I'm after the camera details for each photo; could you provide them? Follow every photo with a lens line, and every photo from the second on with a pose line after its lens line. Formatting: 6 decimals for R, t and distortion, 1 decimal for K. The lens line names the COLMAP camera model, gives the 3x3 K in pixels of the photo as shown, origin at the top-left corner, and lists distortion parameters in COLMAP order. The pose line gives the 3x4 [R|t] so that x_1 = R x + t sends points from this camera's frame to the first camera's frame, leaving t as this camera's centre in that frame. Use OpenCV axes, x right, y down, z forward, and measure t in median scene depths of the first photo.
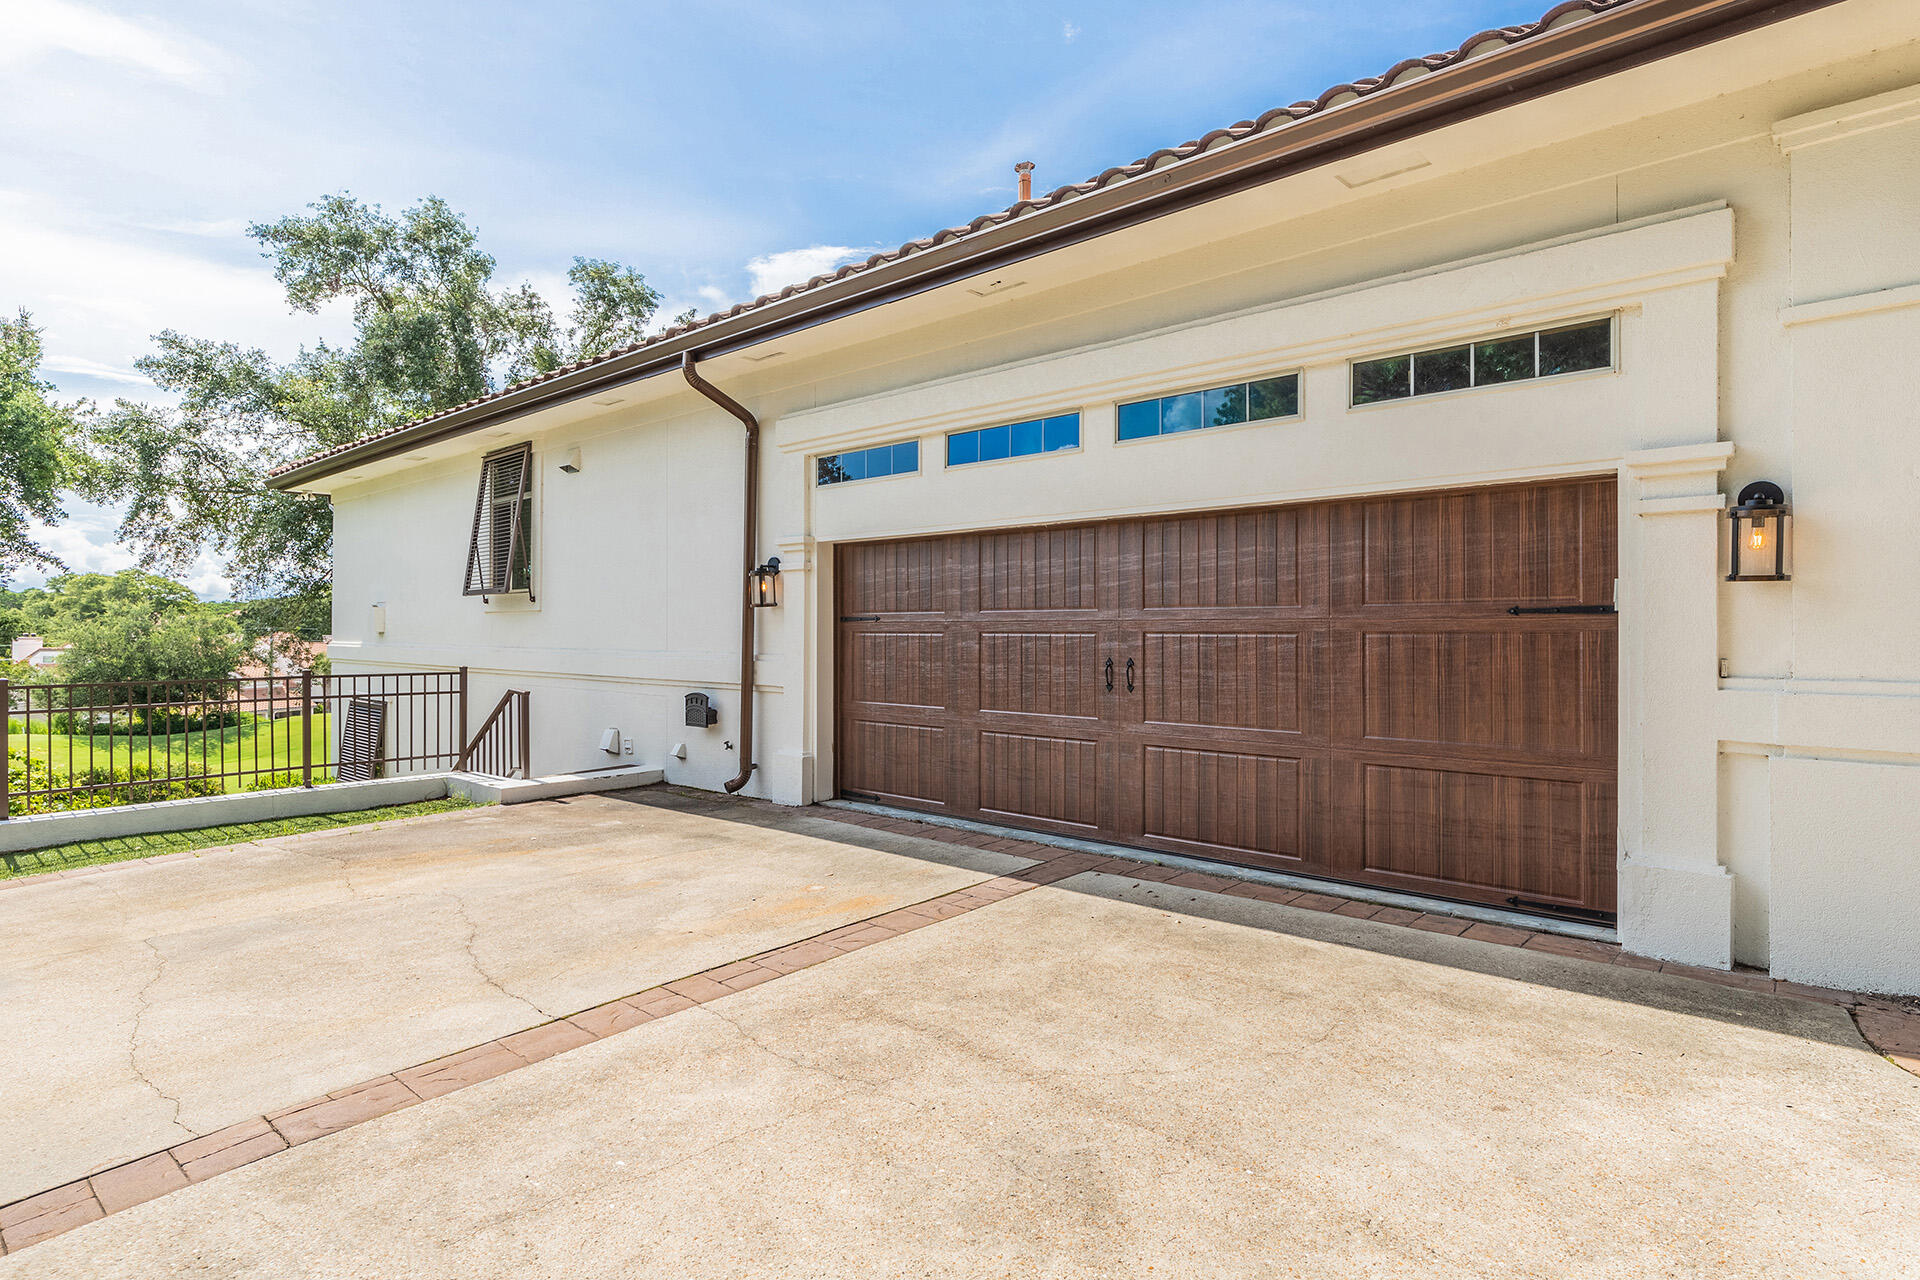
lens RADIAL K [[938.9, 0, 957.1], [0, 938.9, 631.2], [0, 0, 1]] dist [-0.009531, -0.002188]
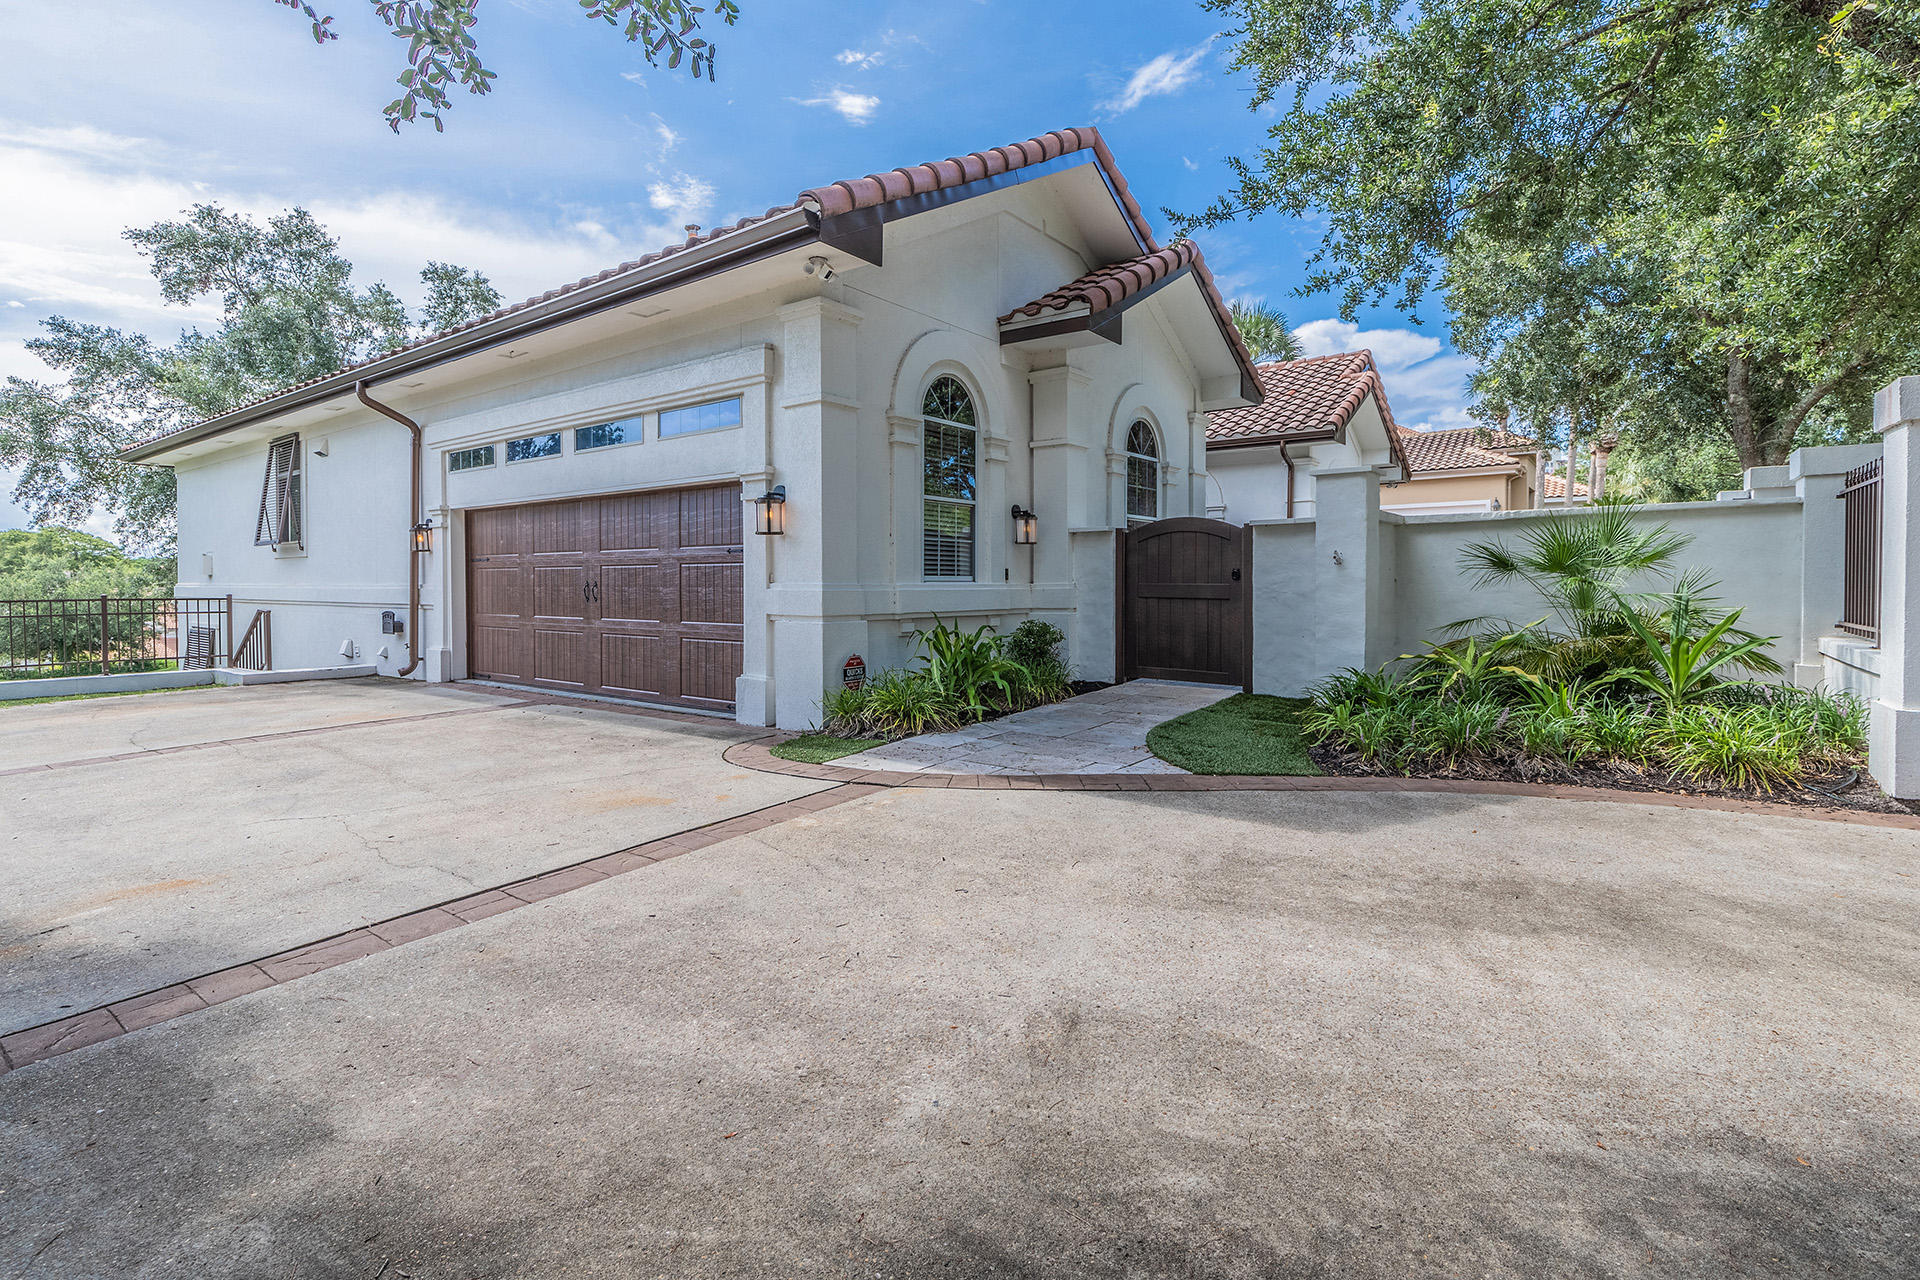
lens RADIAL K [[884.3, 0, 1002.3], [0, 884.3, 614.1], [0, 0, 1]] dist [-0.026055, 0.001899]
pose [[0.995261, -0.002727, 0.097201, 0.217997], [-0.000110, 0.999574, 0.029170, 0.012168], [-0.097239, -0.029042, 0.994837, -0.180416]]
